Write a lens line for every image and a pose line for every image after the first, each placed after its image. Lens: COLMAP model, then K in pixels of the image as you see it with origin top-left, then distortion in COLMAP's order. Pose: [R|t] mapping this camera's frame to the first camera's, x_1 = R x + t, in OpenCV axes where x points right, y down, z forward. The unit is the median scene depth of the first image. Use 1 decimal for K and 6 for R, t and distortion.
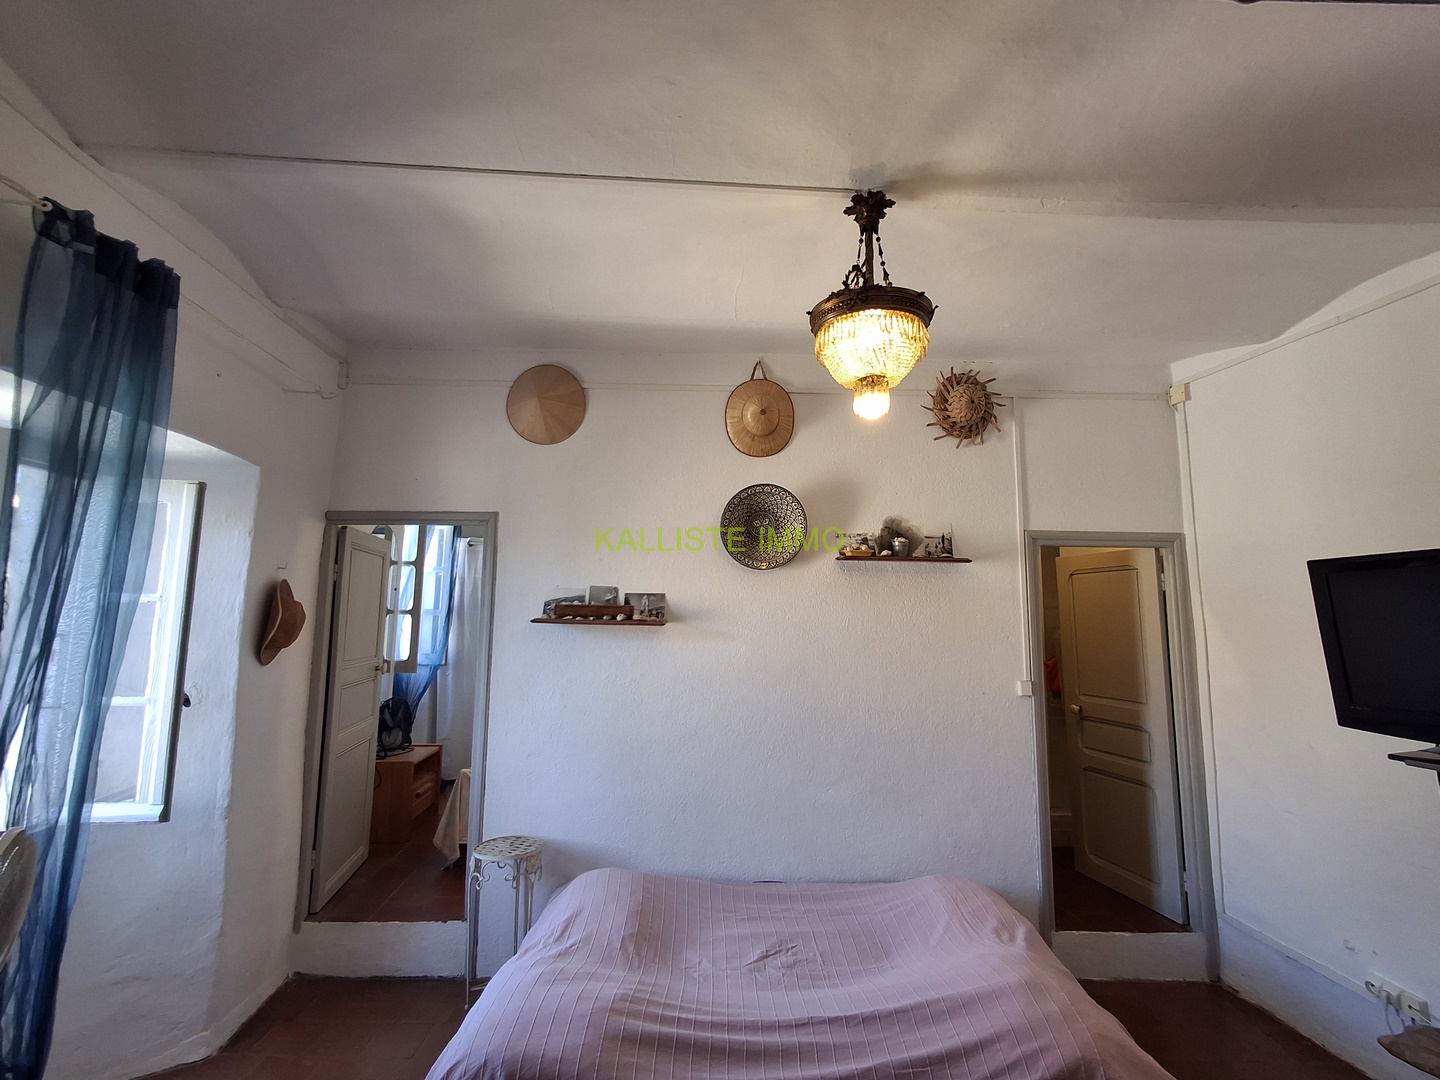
lens RADIAL K [[663.5, 0, 726.3], [0, 663.5, 537.3], [0, 0, 1]] dist [0.001032, -0.000281]
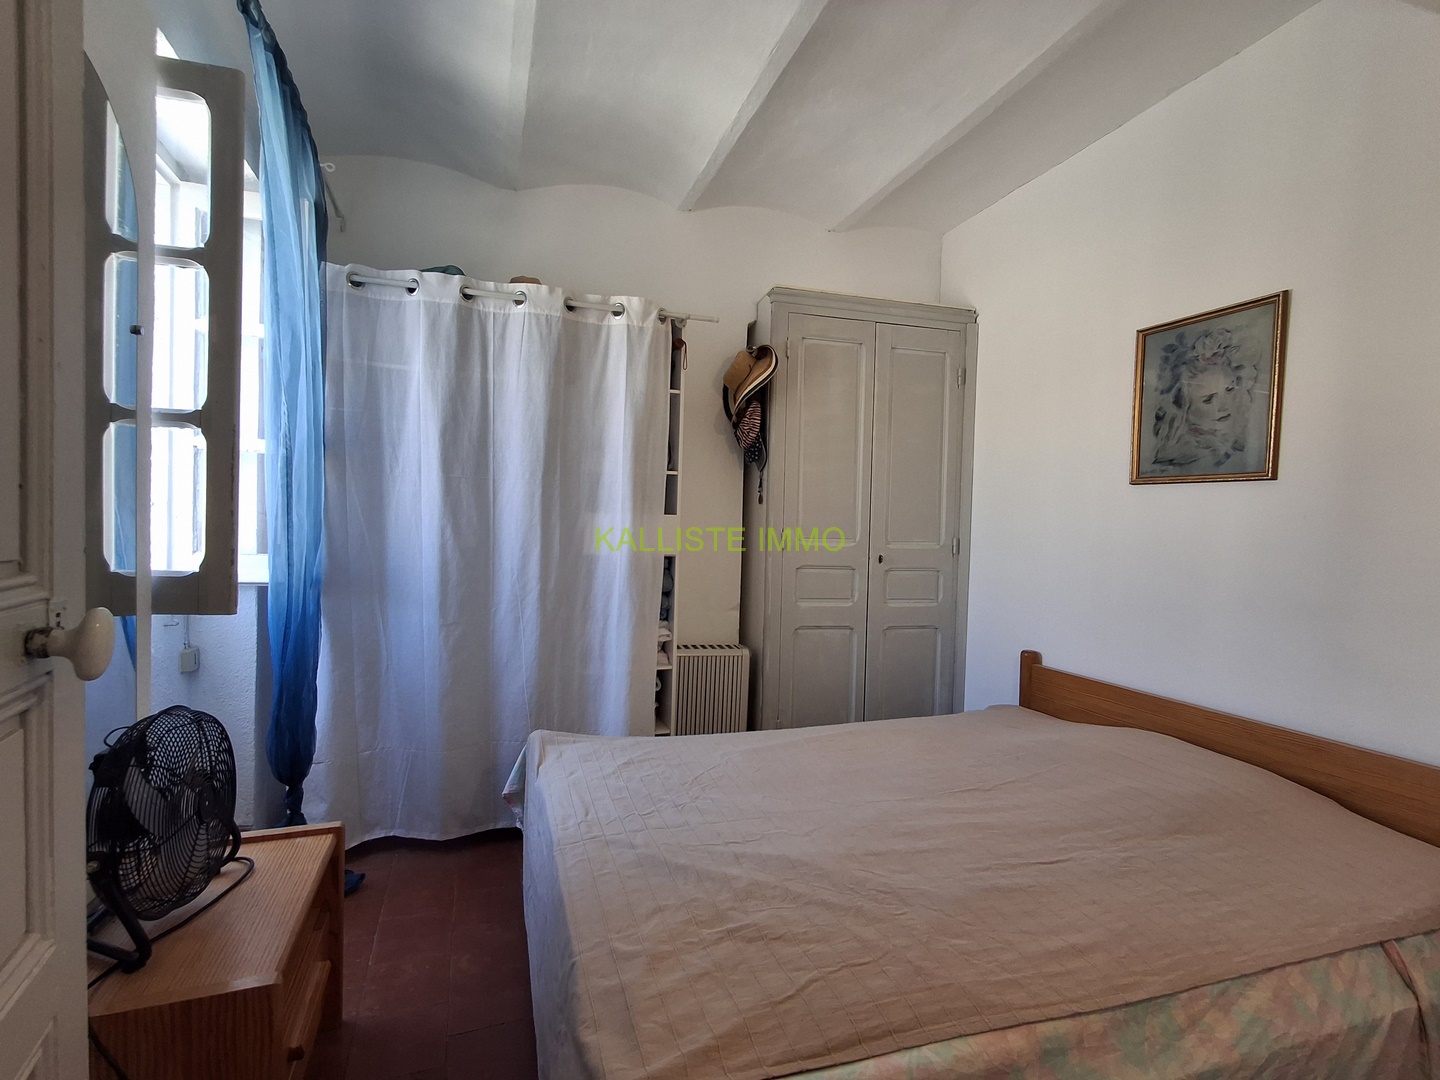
lens RADIAL K [[663.5, 0, 726.3], [0, 663.5, 537.3], [0, 0, 1]] dist [0.001032, -0.000281]
pose [[0.962356, 0.013697, 0.271446, -0.326080], [-0.050904, 0.990139, 0.130509, 0.115120], [-0.266982, -0.139414, 0.953564, 0.638803]]
